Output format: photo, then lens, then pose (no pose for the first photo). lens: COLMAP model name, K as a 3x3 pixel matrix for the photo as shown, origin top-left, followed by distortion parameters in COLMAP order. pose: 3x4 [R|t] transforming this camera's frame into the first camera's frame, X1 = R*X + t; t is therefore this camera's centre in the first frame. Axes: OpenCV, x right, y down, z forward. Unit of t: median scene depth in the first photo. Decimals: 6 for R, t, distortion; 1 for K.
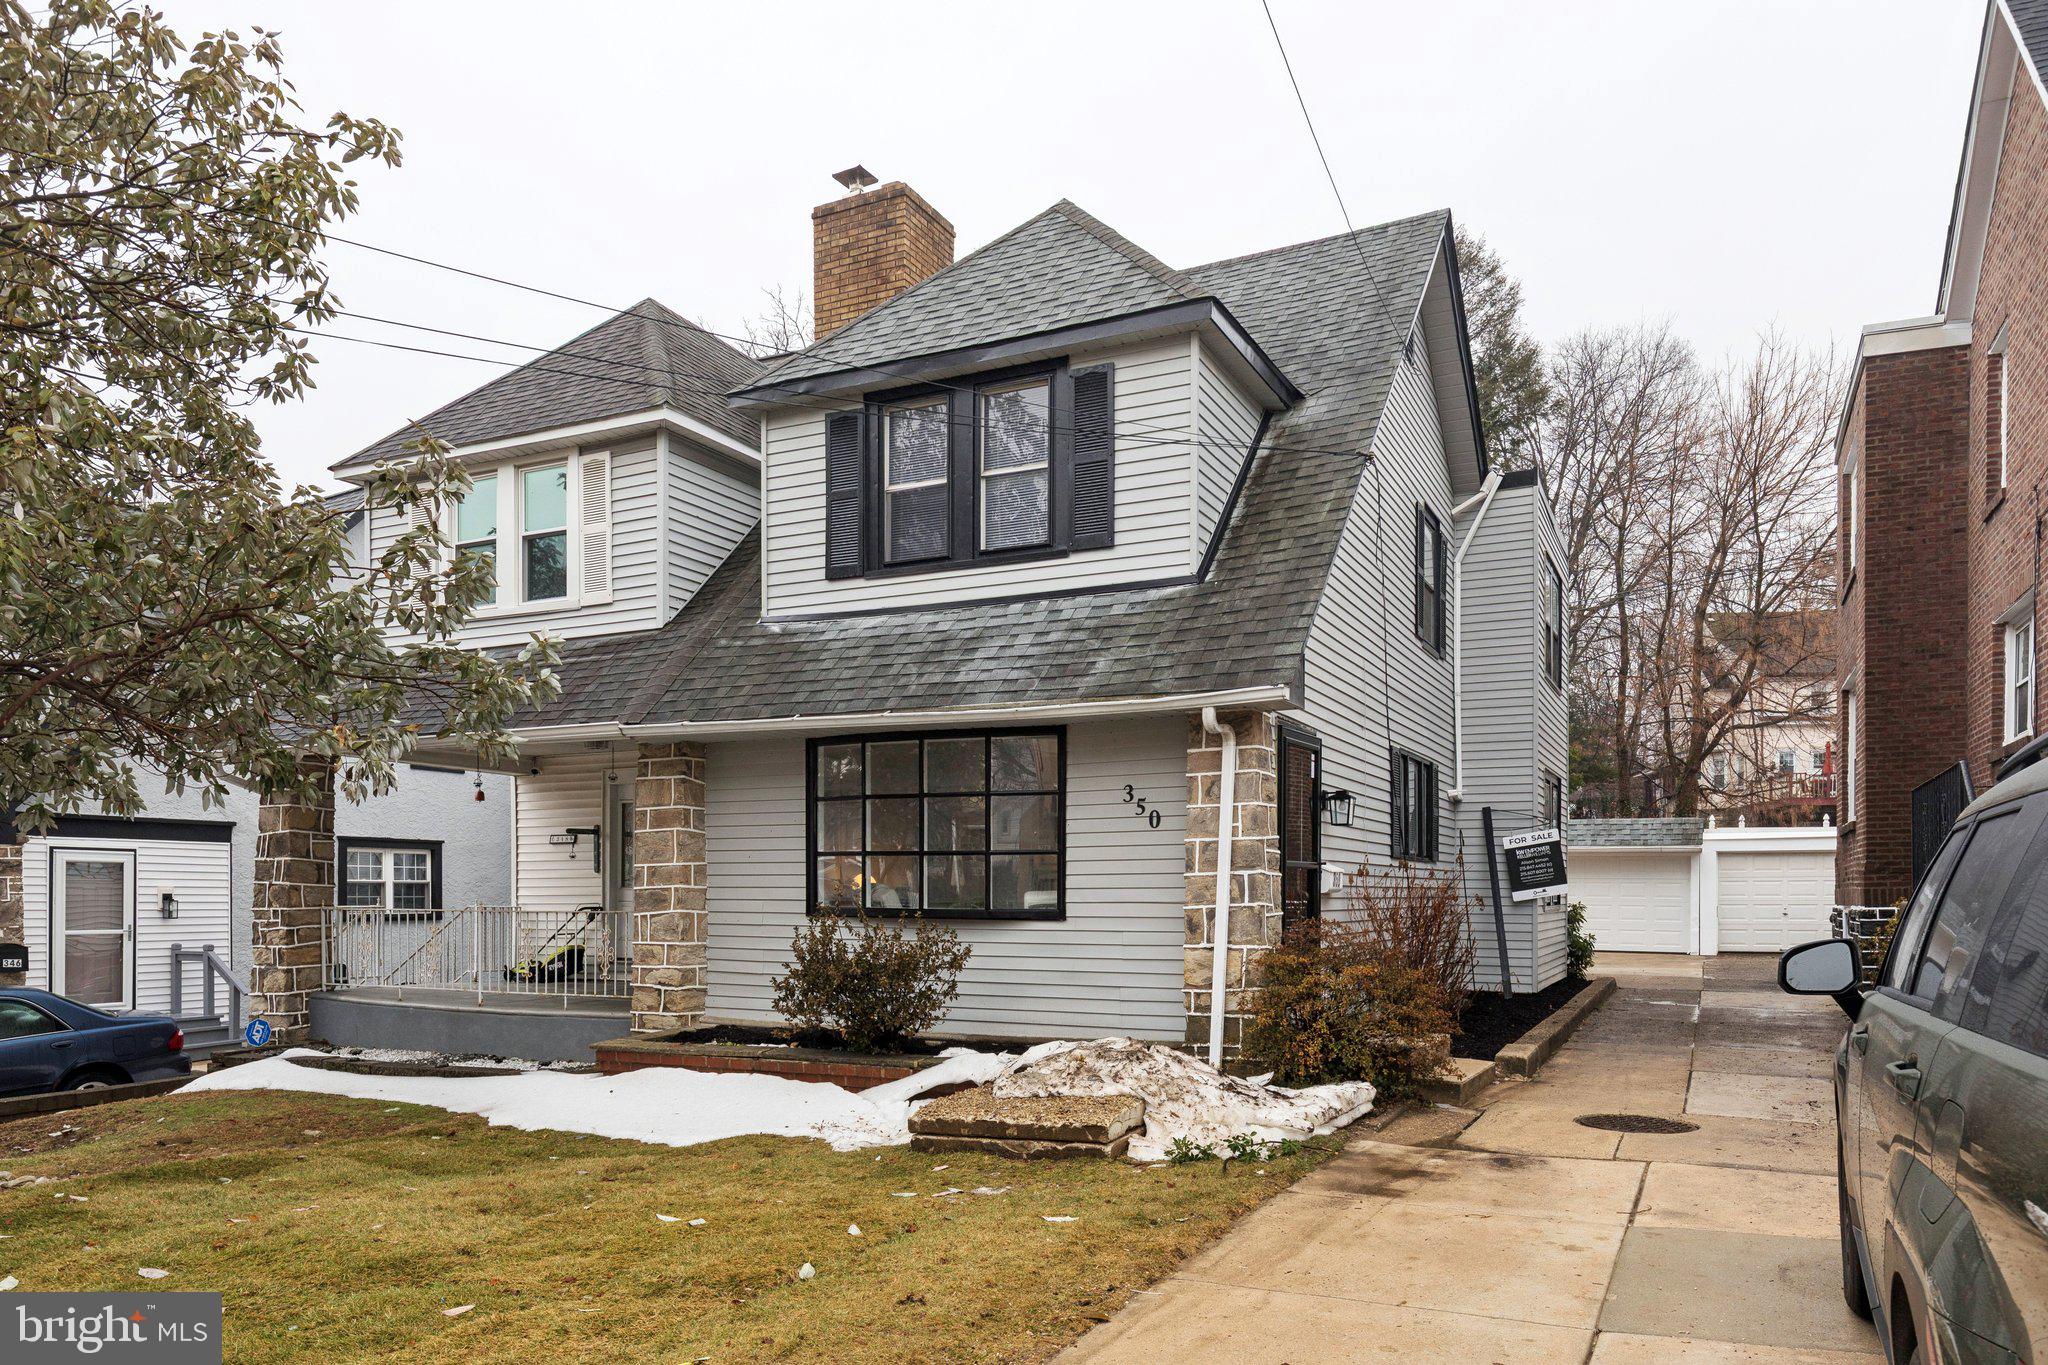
lens RADIAL K [[1310.3, 0, 1024.4], [0, 1310.3, 544.1], [0, 0, 1]] dist [0.005120, 0.001352]
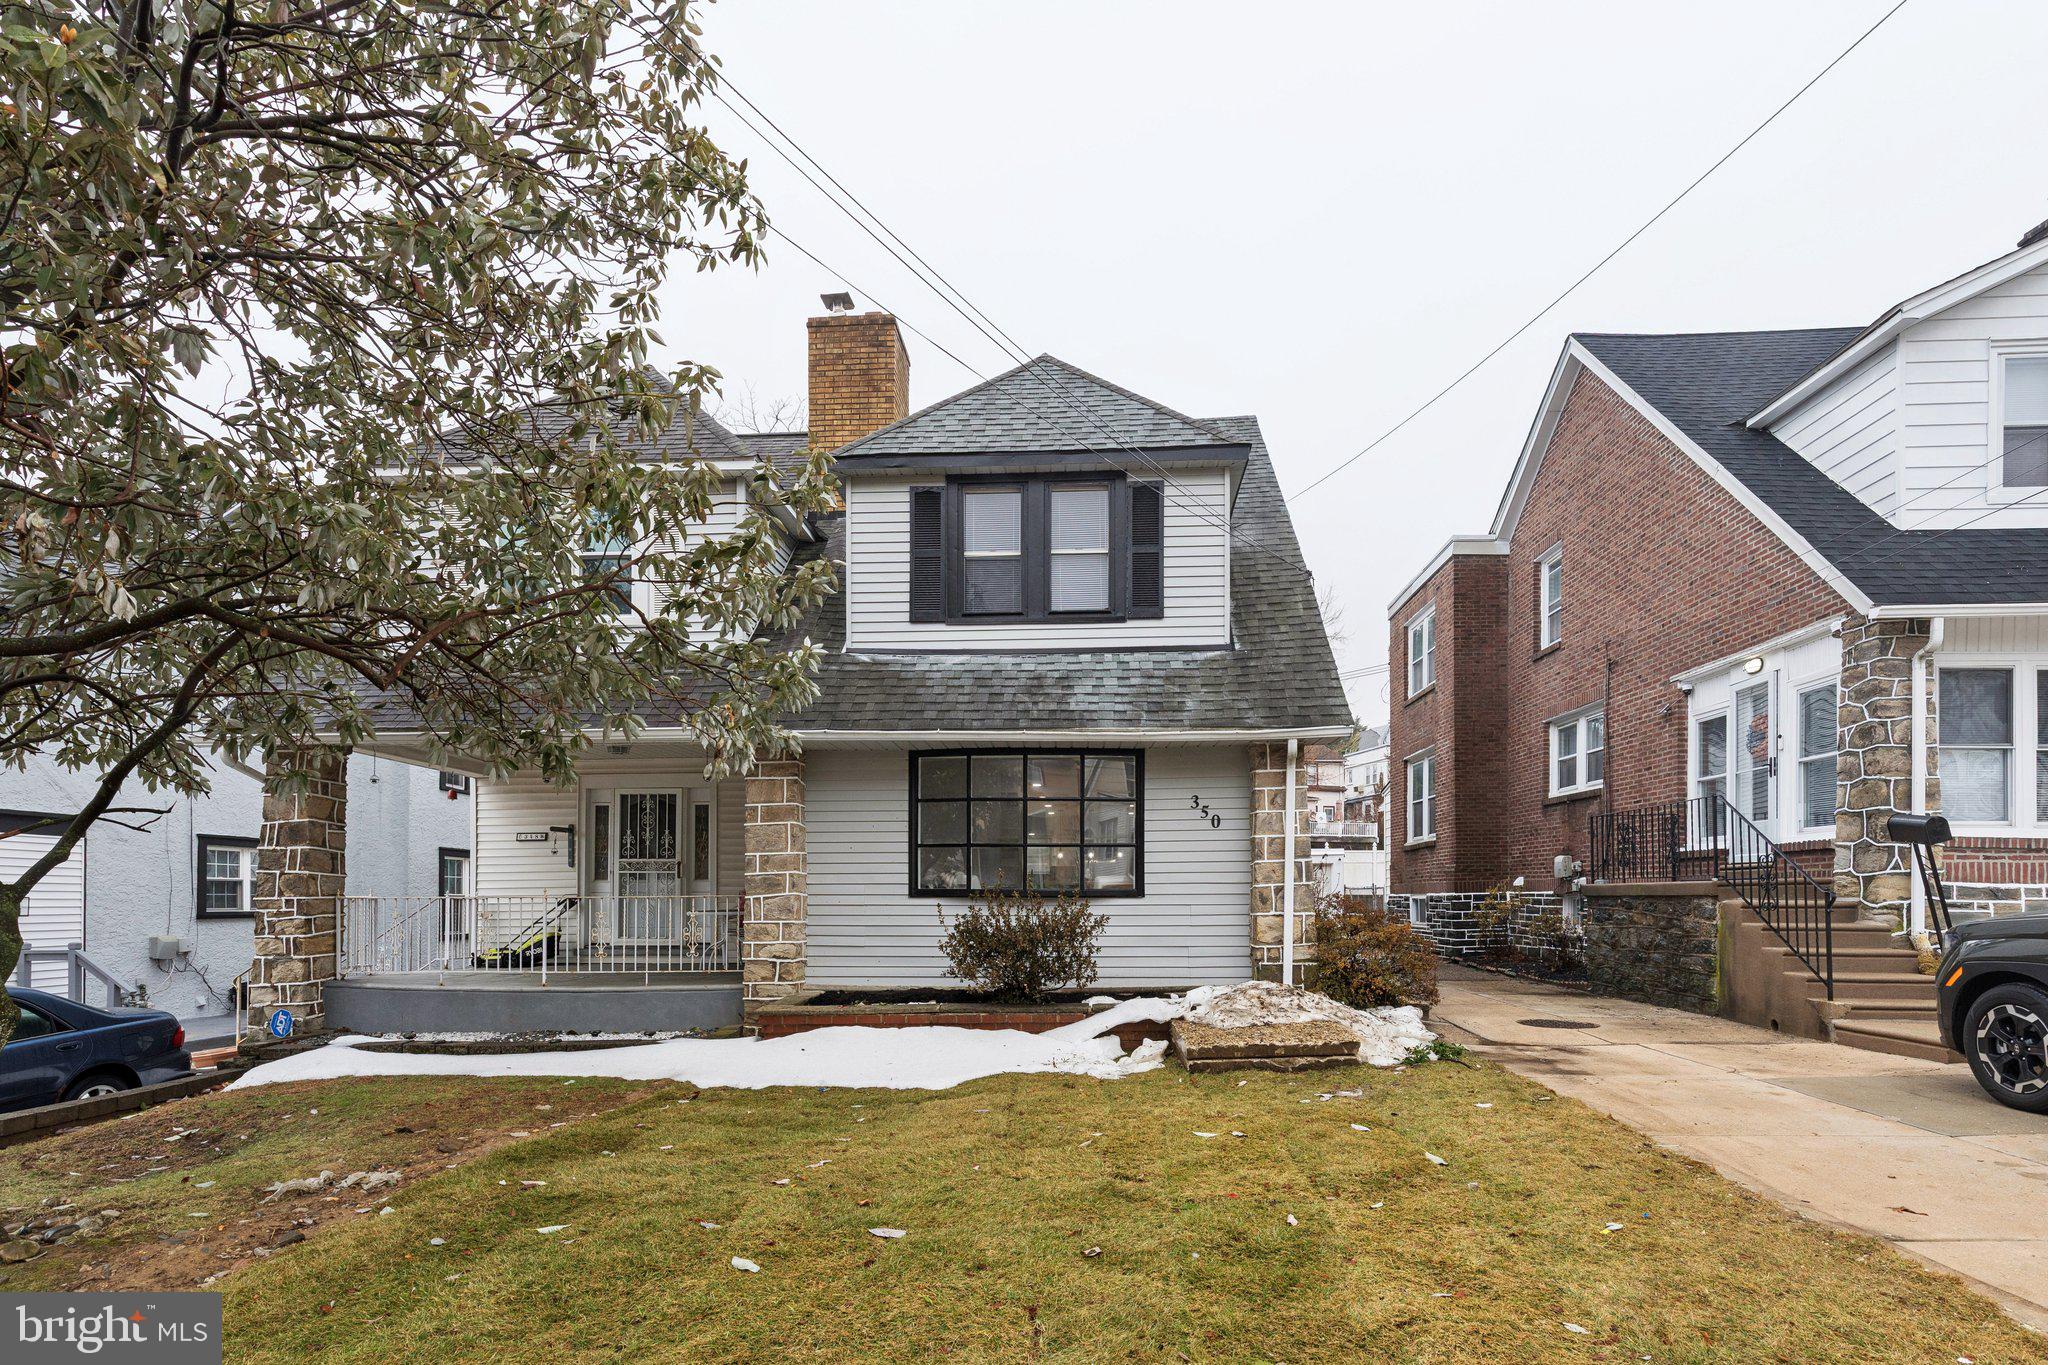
lens RADIAL K [[960.0, 0, 1028.8], [0, 960.0, 646.2], [0, 0, 1]] dist [0.009860, 0.000160]
pose [[0.921261, 0.093644, 0.377503, -0.412203], [-0.094393, 0.995397, -0.016563, 0.058019], [-0.377317, -0.020375, 0.925860, 0.145122]]
